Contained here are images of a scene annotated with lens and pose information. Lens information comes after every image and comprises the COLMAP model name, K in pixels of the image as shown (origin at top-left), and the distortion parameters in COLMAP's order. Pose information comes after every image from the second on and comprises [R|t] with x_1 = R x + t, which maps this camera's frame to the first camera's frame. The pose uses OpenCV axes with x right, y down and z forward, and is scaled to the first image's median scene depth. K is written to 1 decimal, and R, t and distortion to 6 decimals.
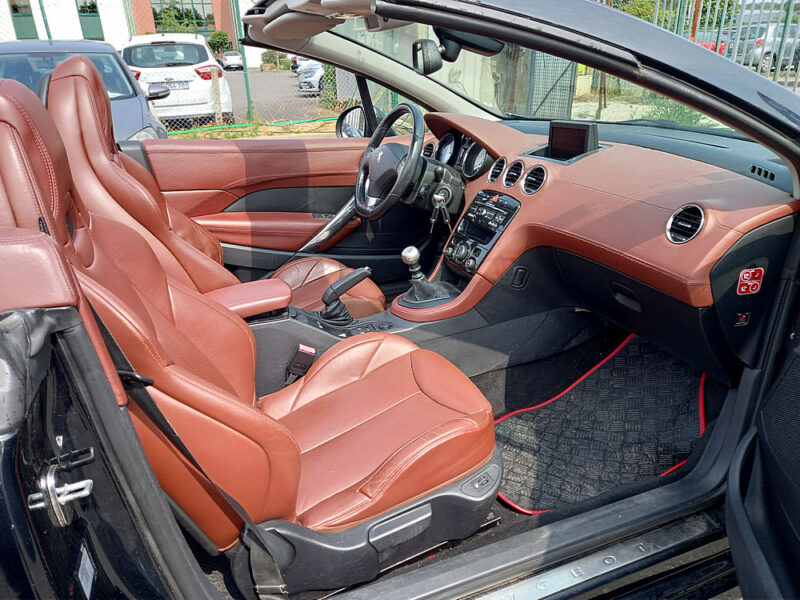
lens RADIAL K [[583.3, 0, 399.6], [0, 583.3, 305.0], [0, 0, 1]] dist [0.050535, -0.034899]
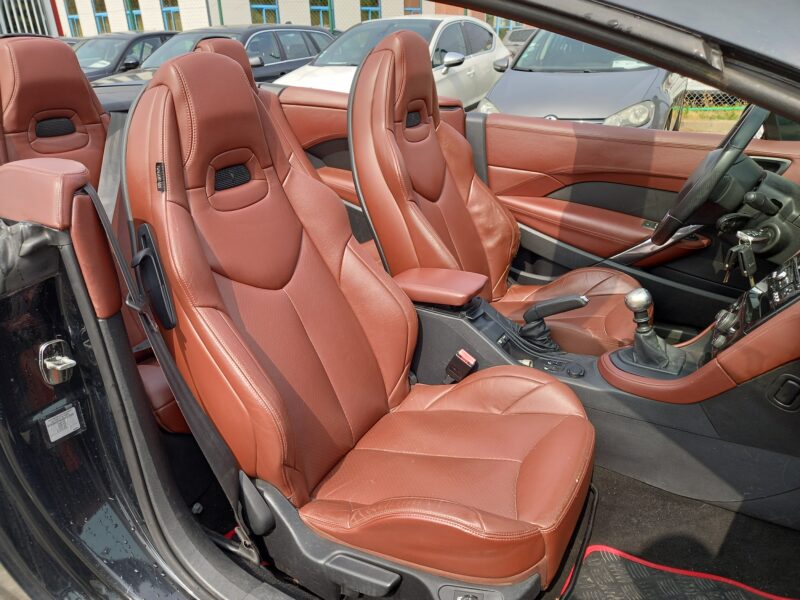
lens RADIAL K [[583.3, 0, 400.4], [0, 583.3, 295.1], [0, 0, 1]] dist [0.050535, -0.034899]
pose [[0.622061, 0.322695, -0.713378, 0.305895], [-0.300071, 0.939808, 0.163460, -0.102961], [0.723186, 0.112382, 0.681449, 0.224219]]
